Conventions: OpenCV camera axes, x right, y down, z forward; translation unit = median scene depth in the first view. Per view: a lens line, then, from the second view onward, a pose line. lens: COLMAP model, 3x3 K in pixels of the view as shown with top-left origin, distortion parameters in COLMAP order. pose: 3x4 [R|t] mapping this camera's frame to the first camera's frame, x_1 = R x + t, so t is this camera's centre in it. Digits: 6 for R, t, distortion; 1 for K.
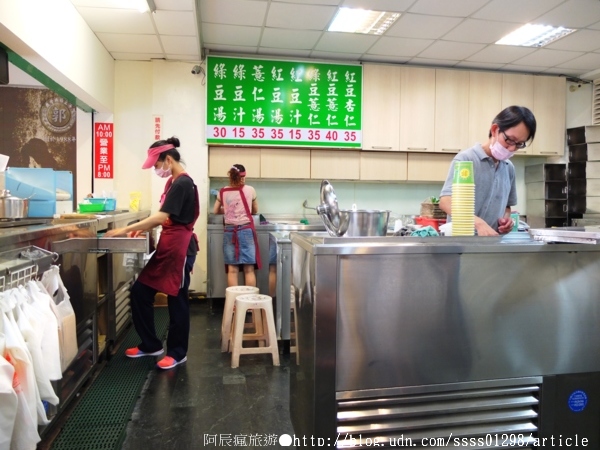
lens RADIAL K [[469.1, 0, 301.4], [0, 469.1, 220.7], [0, 0, 1]] dist [-0.049304, 0.026025]
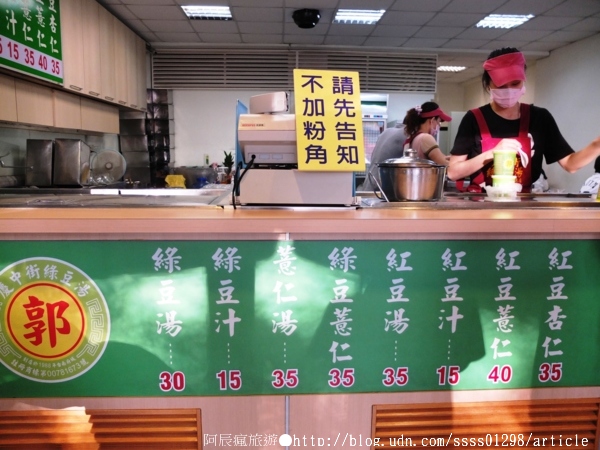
lens RADIAL K [[469.1, 0, 304.0], [0, 469.1, 224.2], [0, 0, 1]] dist [-0.049304, 0.026025]
pose [[0.108860, -0.158923, 0.981271, -0.614204], [0.036332, 0.987114, 0.155838, -0.035912], [-0.993393, 0.018687, 0.113232, 0.541313]]
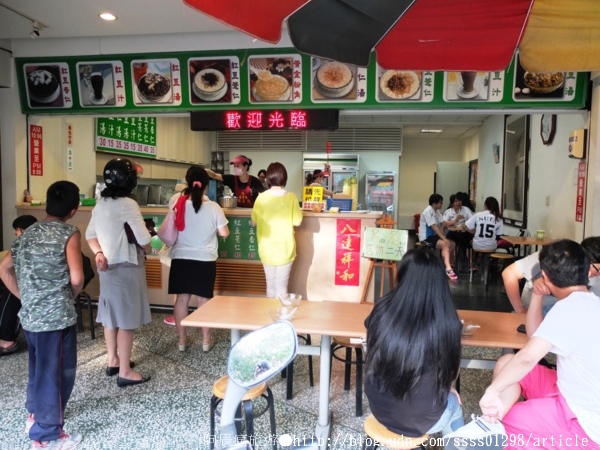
lens RADIAL K [[469.1, 0, 302.4], [0, 469.1, 222.7], [0, 0, 1]] dist [-0.049304, 0.026025]
pose [[0.340119, -0.072230, 0.937604, -1.189801], [0.029106, 0.997377, 0.066276, -0.031331], [-0.939932, 0.004748, 0.341329, 0.021934]]
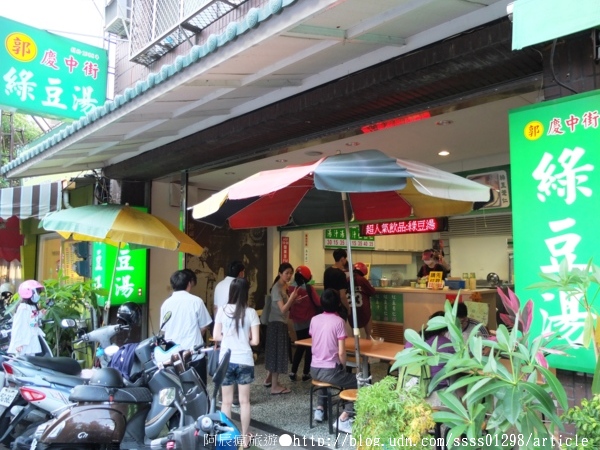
lens RADIAL K [[469.1, 0, 302.4], [0, 469.1, 221.7], [0, 0, 1]] dist [-0.049304, 0.026025]
pose [[0.824419, 0.038510, 0.564668, -1.353054], [0.039705, 0.991289, -0.125575, -0.029292], [-0.564585, 0.125947, 0.815709, -0.552954]]
